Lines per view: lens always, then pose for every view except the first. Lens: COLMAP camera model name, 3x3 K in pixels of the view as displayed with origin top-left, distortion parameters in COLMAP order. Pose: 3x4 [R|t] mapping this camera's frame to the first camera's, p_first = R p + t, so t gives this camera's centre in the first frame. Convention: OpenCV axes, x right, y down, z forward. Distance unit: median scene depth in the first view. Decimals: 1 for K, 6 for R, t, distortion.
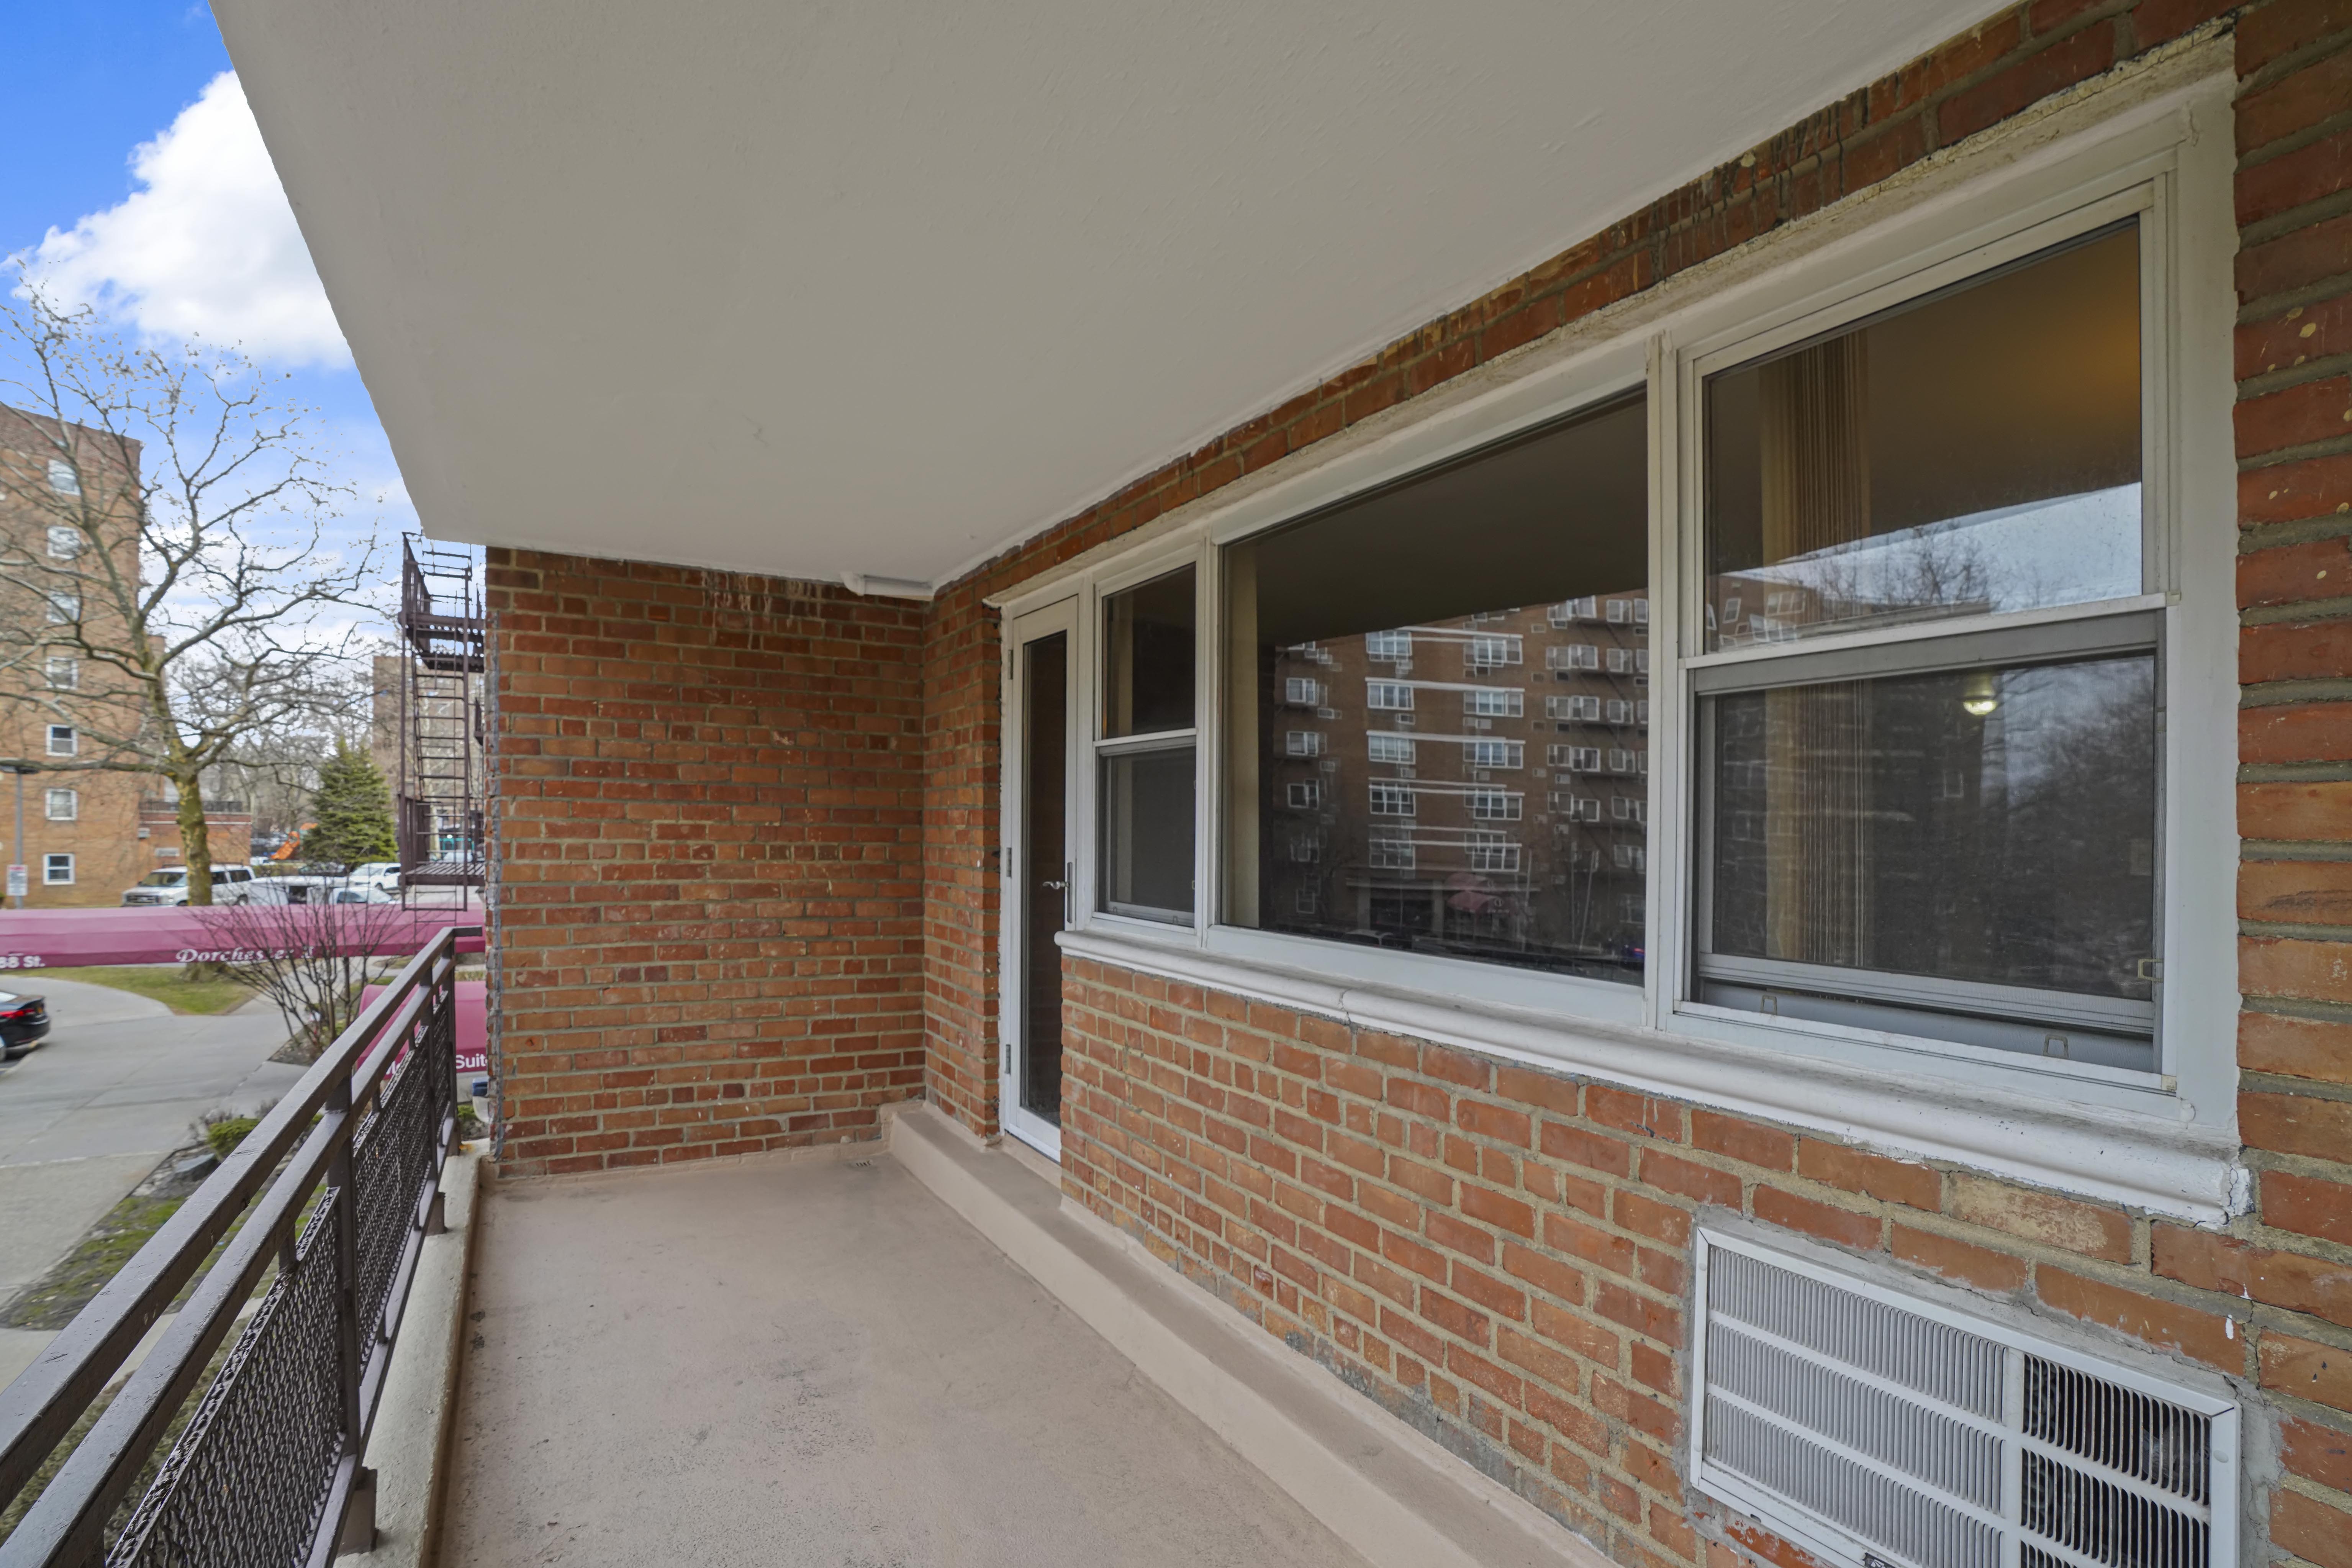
lens RADIAL K [[1133.1, 0, 1155.6], [0, 1133.1, 847.7], [0, 0, 1]] dist [-0.062774, 0.033972]
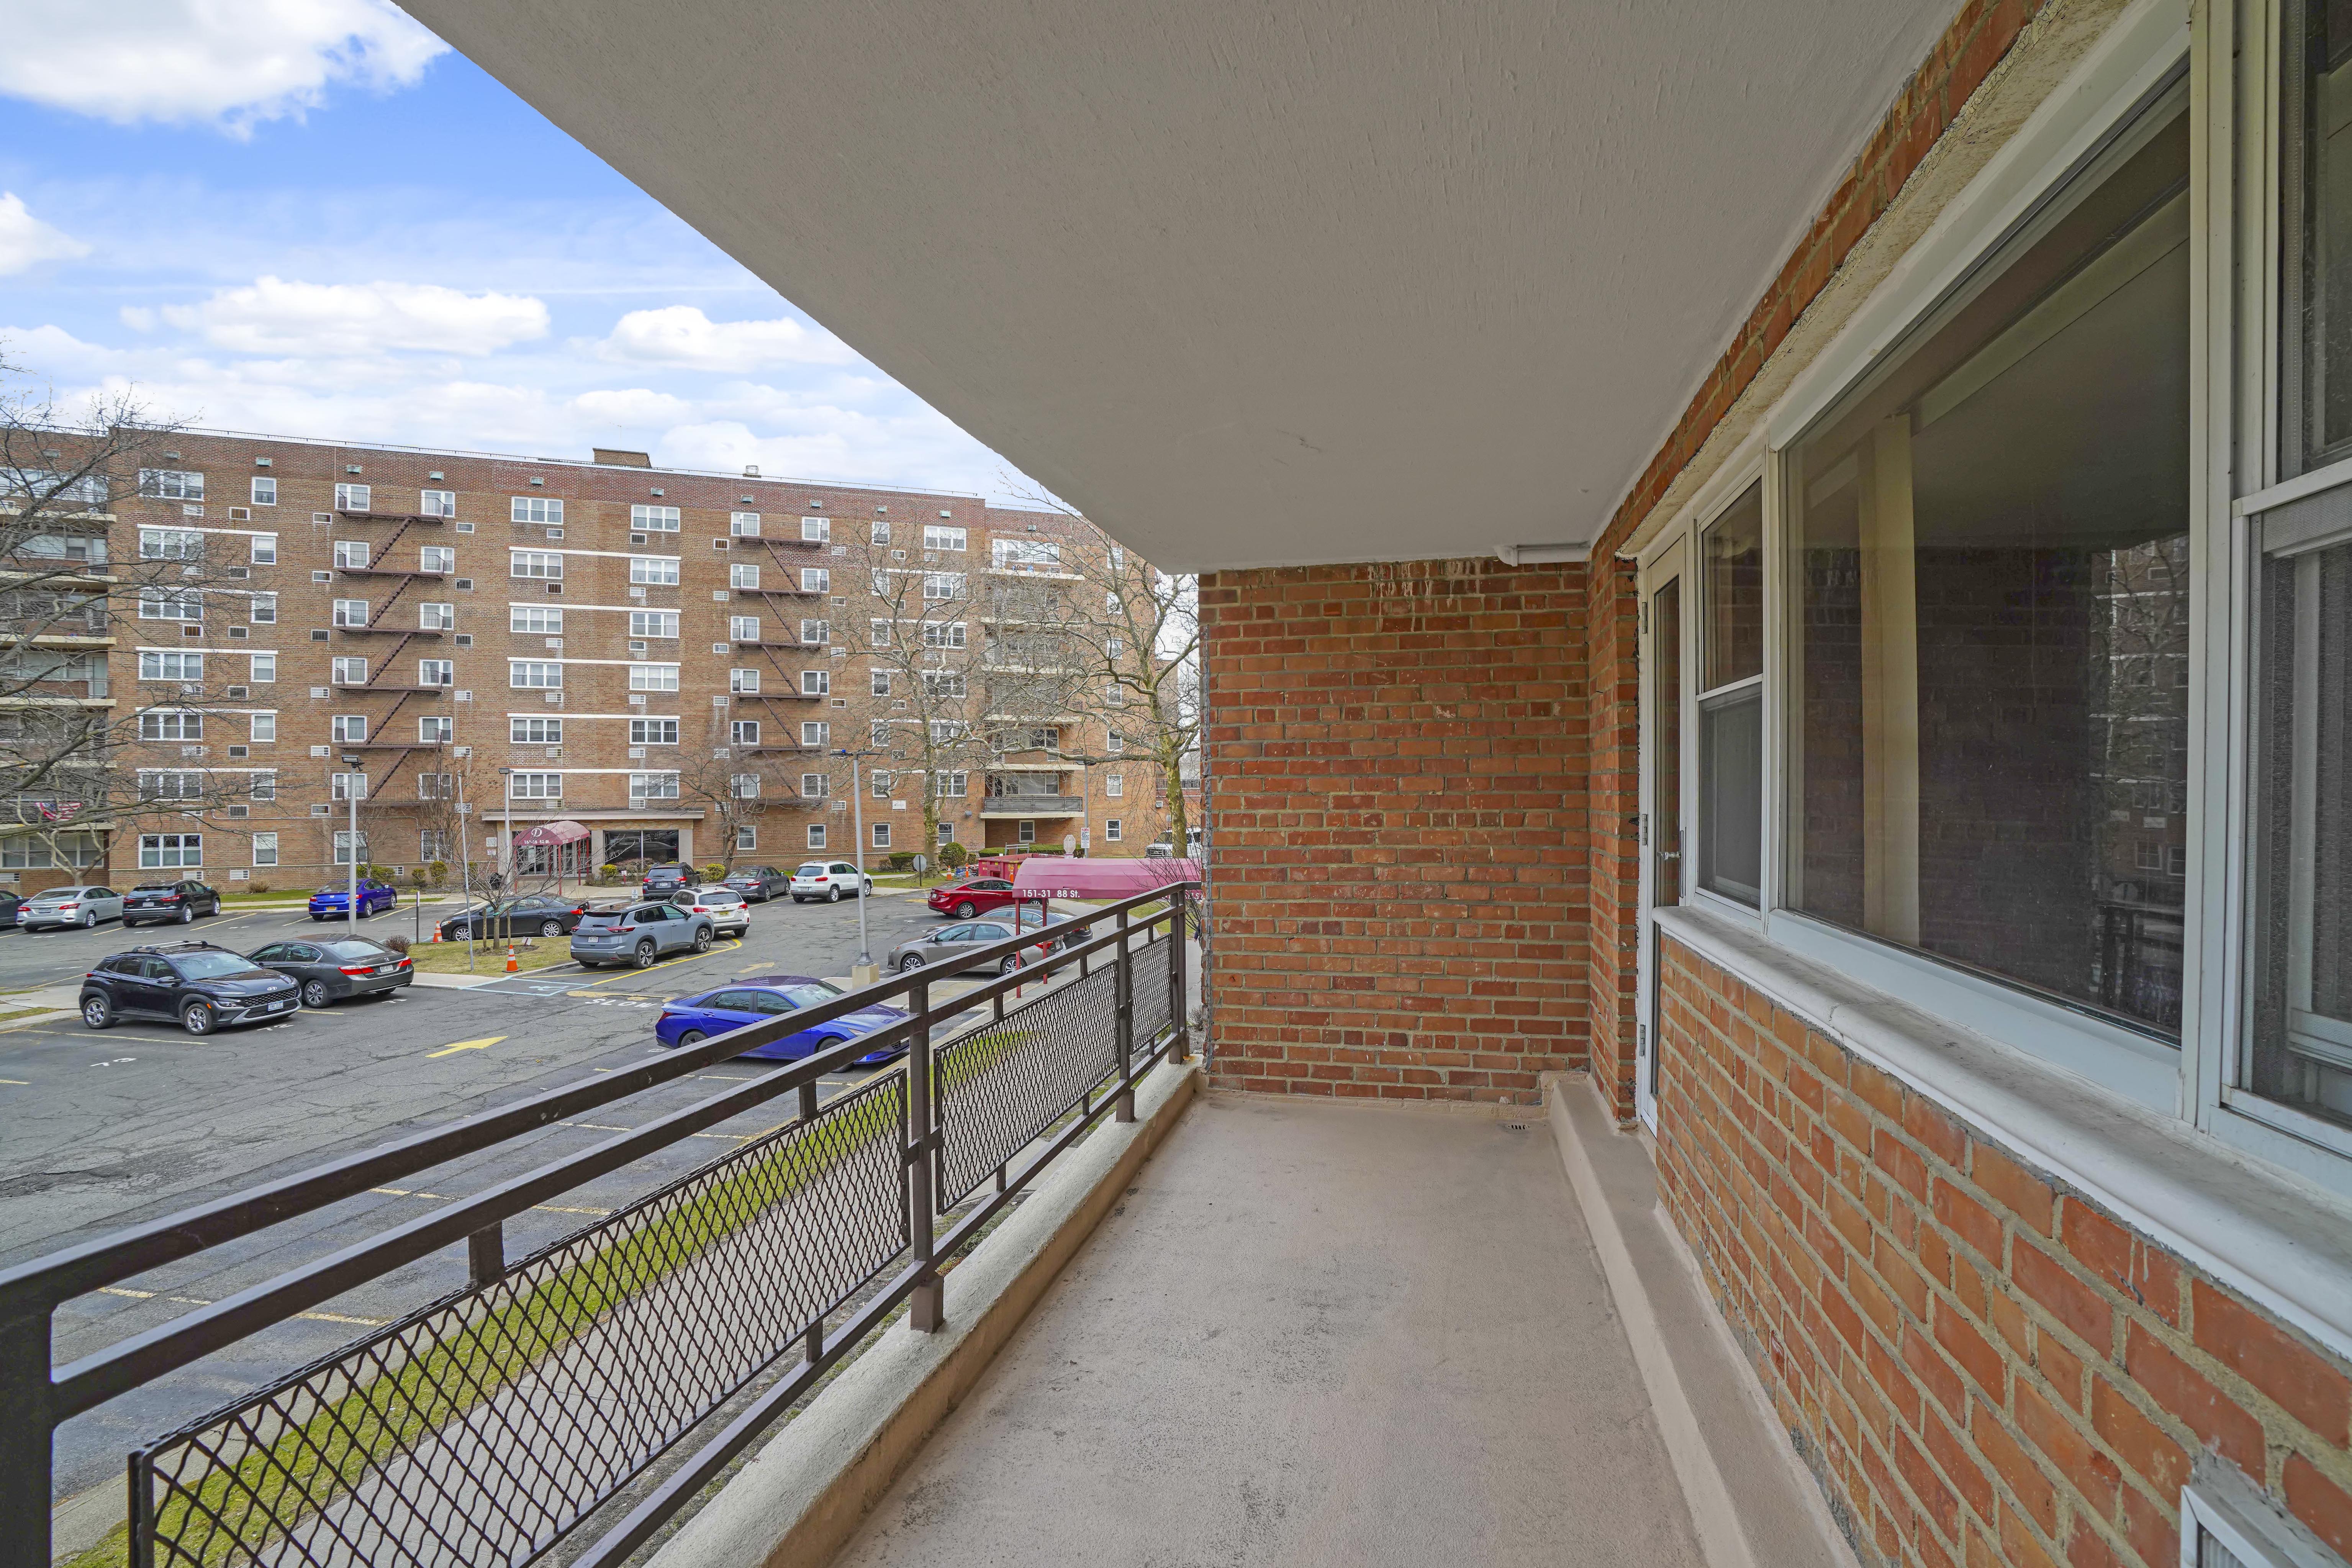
lens RADIAL K [[1078.2, 0, 1206.3], [0, 1078.2, 811.1], [0, 0, 1]] dist [-0.060257, 0.029413]
pose [[0.750528, -0.009880, -0.660764, 0.176424], [0.011367, 0.999933, -0.002040, -0.004833], [0.660740, -0.005980, 0.750591, 0.097886]]
